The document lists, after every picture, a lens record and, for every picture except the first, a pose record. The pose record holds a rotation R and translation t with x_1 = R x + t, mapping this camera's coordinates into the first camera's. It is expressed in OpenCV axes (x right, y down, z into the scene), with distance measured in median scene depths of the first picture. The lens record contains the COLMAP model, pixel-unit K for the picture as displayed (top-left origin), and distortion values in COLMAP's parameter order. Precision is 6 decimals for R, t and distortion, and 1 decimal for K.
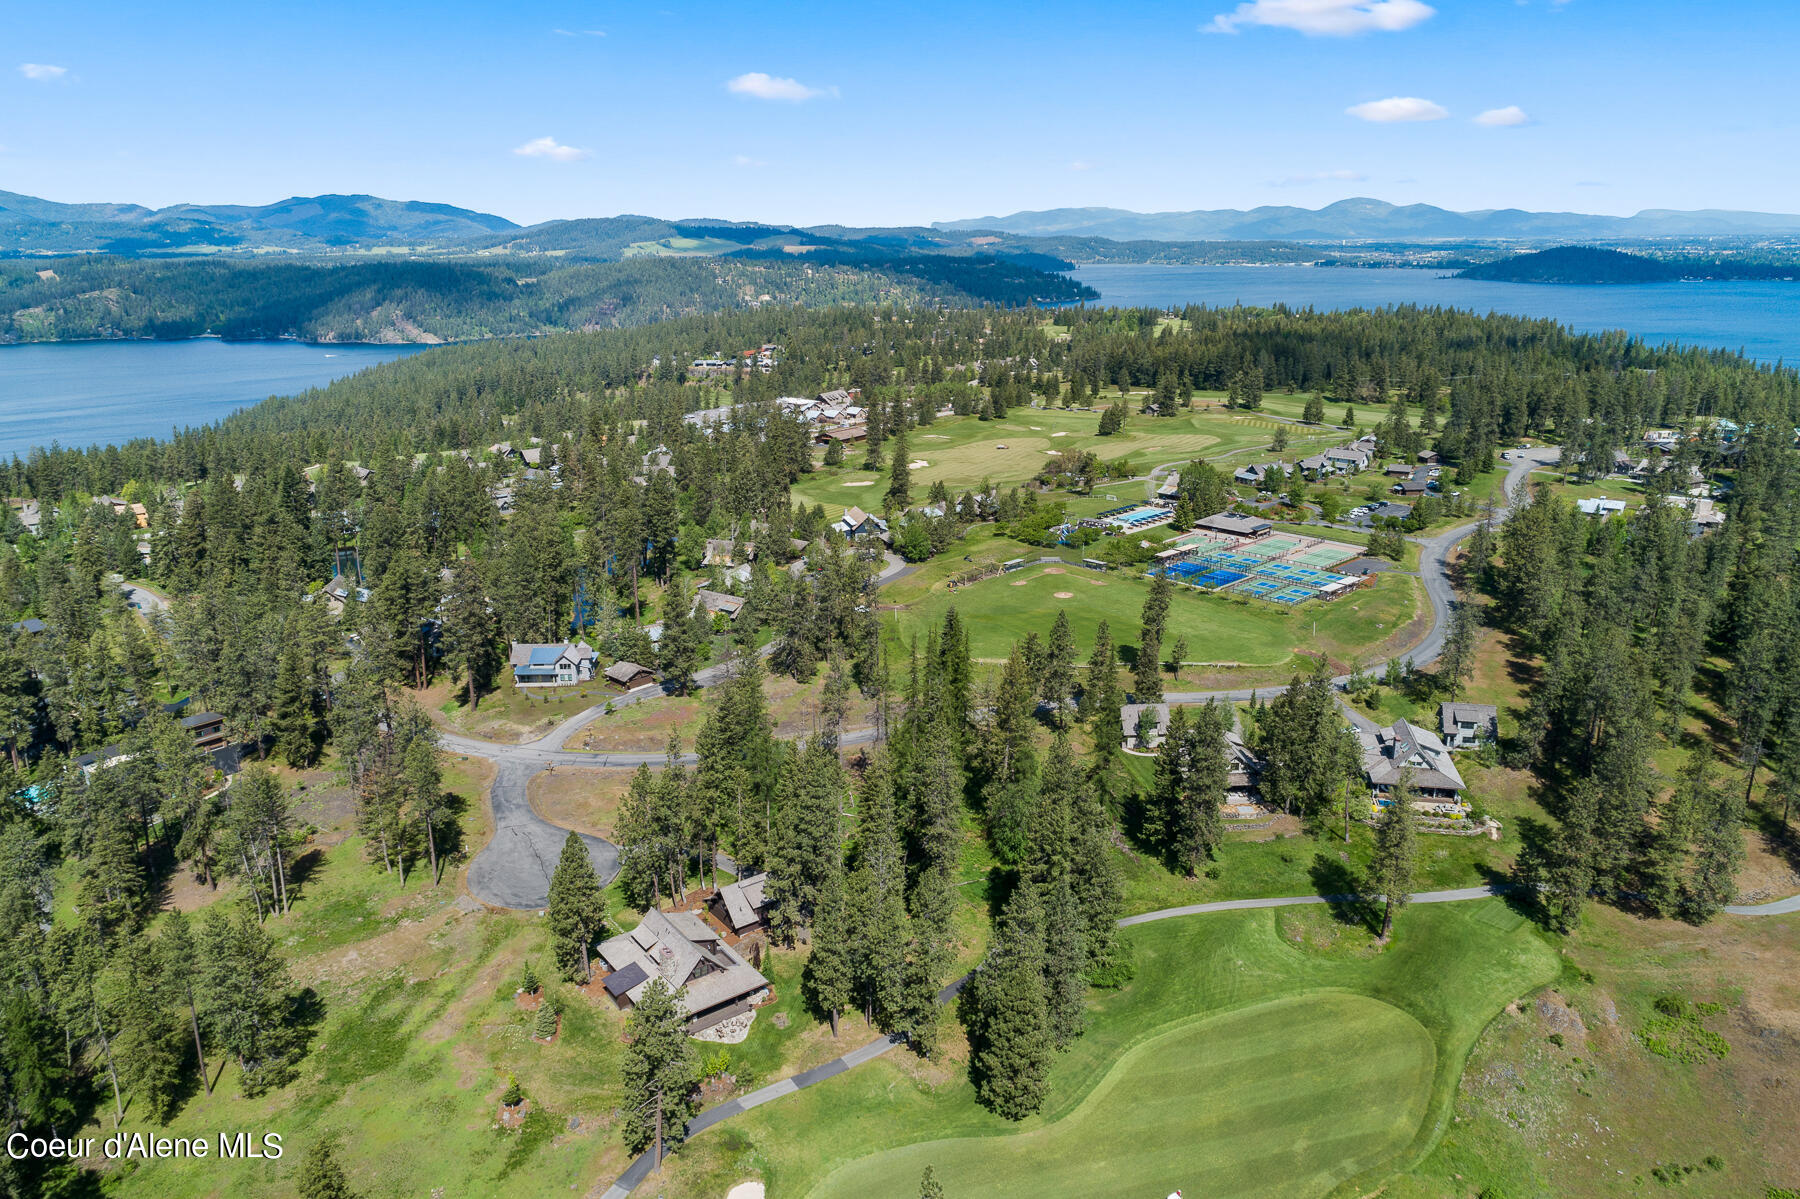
lens RADIAL K [[1238.8, 0, 891.6], [0, 1238.8, 603.1], [0, 0, 1]] dist [-0.002845, 0.002449]
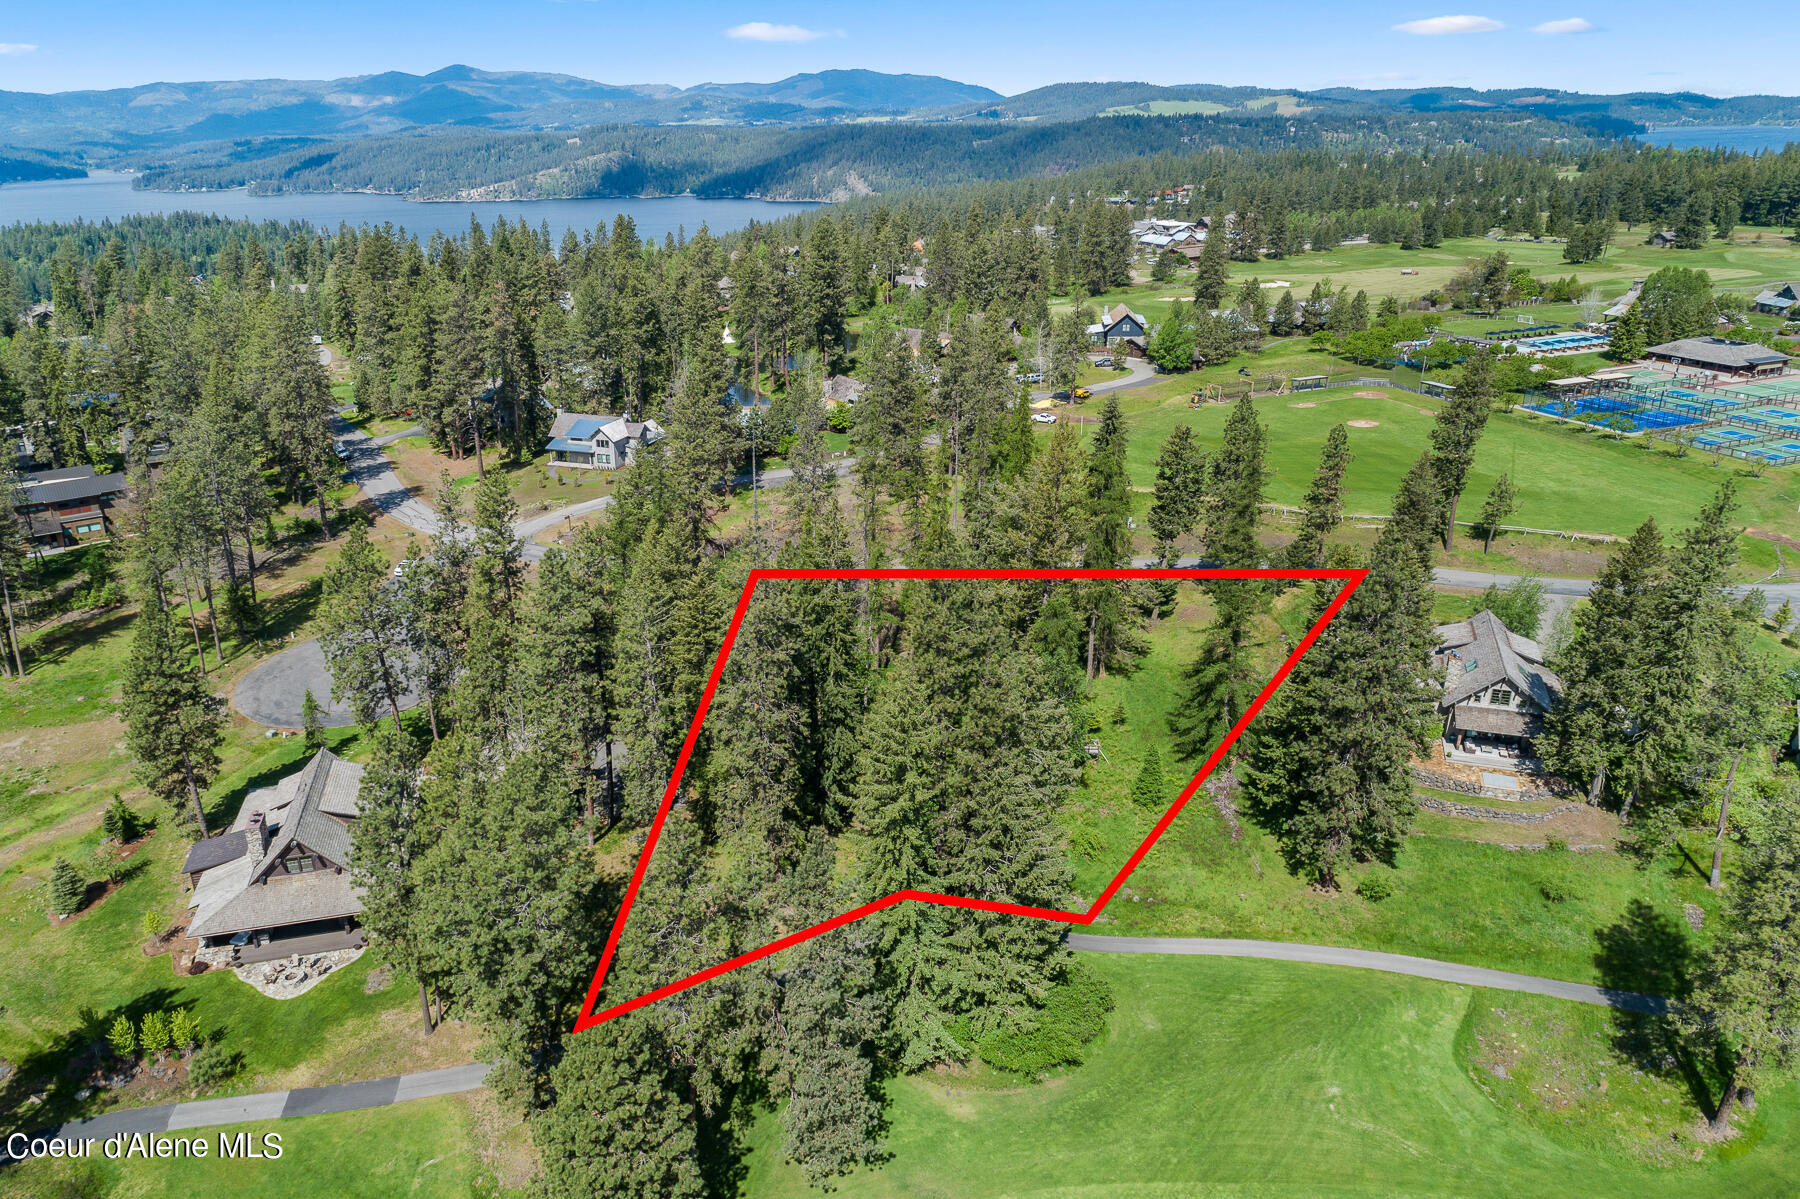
lens RADIAL K [[1238.8, 0, 856.2], [0, 1238.8, 593.7], [0, 0, 1]] dist [-0.002845, 0.002449]
pose [[0.917270, 0.126683, -0.377581, 0.138632], [-0.097285, 0.990613, 0.096025, 0.041451], [0.386201, -0.051348, 0.920984, 0.266948]]
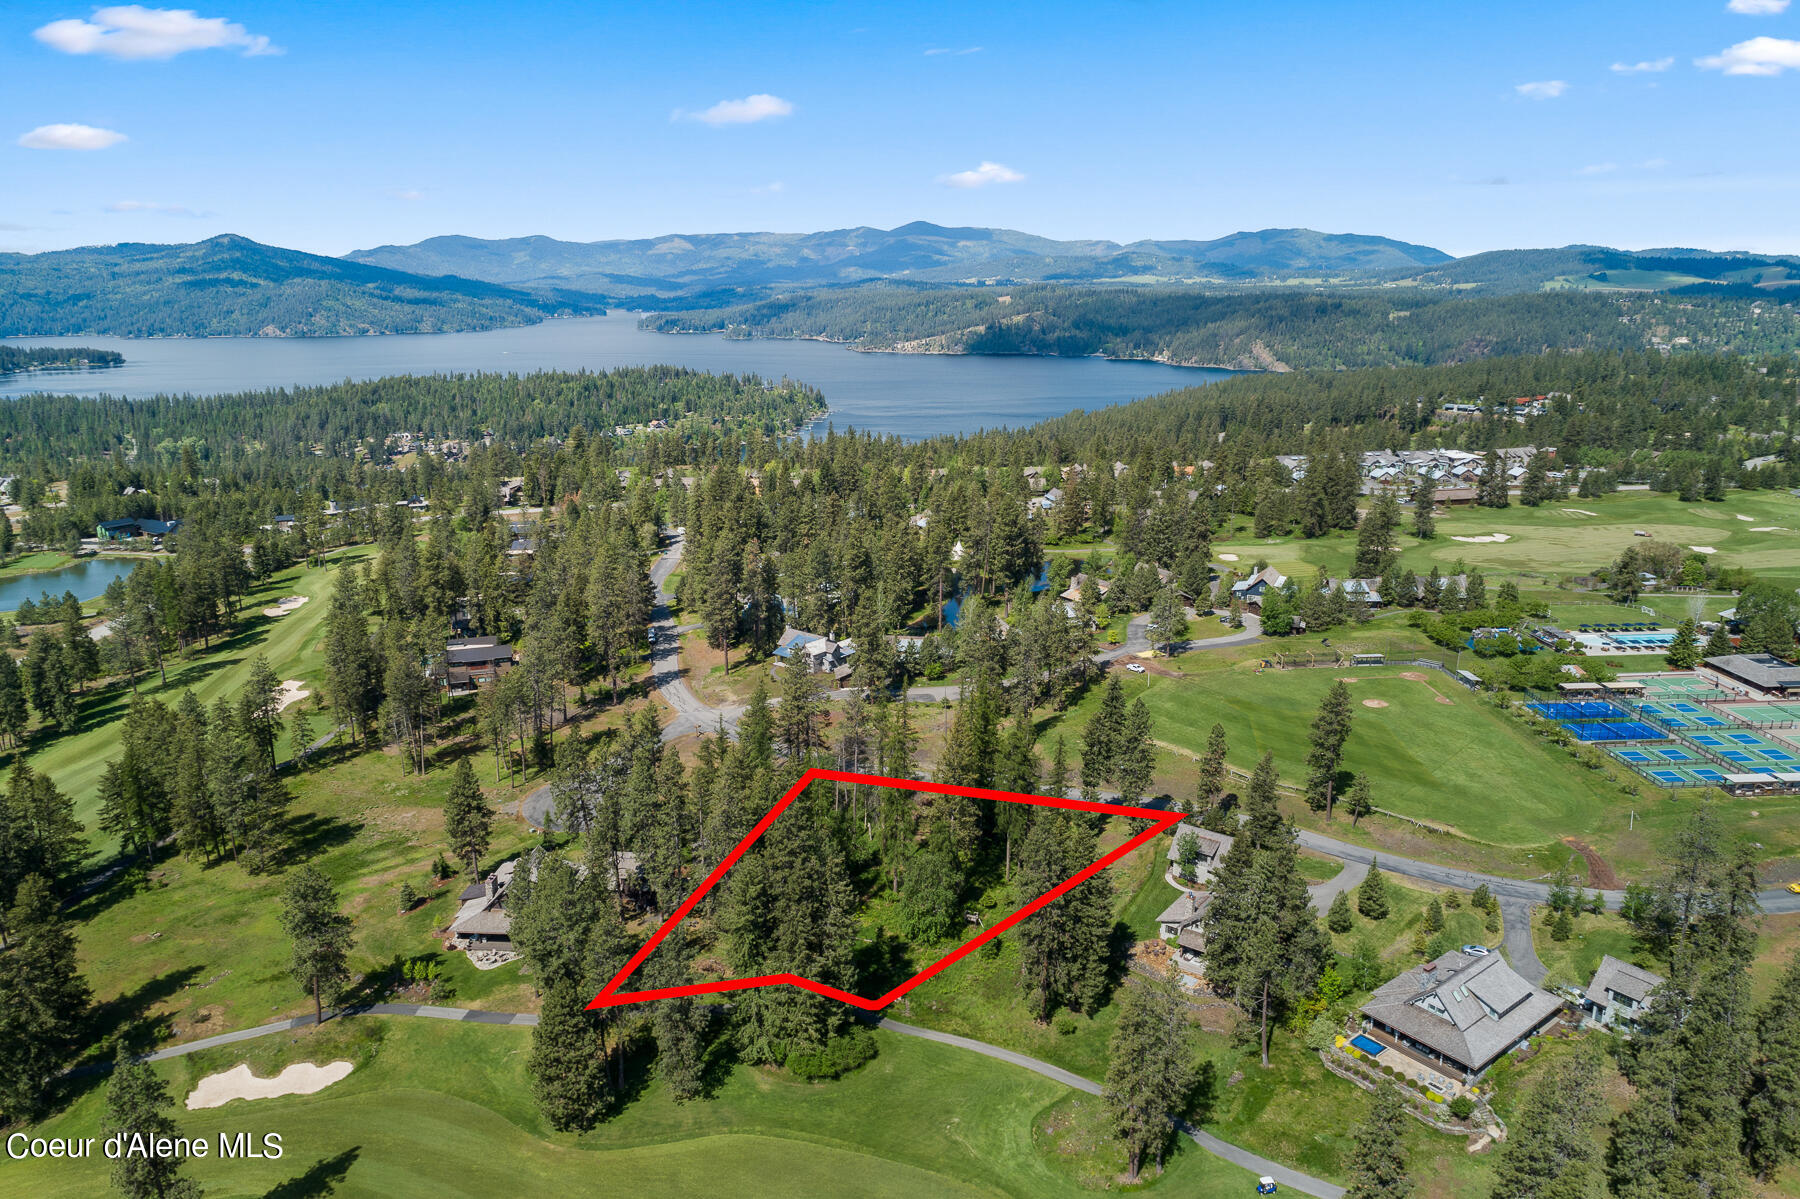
lens RADIAL K [[1238.8, 0, 903.6], [0, 1238.8, 610.3], [0, 0, 1]] dist [-0.002845, 0.002449]
pose [[0.751693, 0.175973, -0.635603, 0.377188], [-0.187710, 0.980971, 0.049598, -0.044434], [0.632237, 0.082027, 0.770421, 0.154342]]
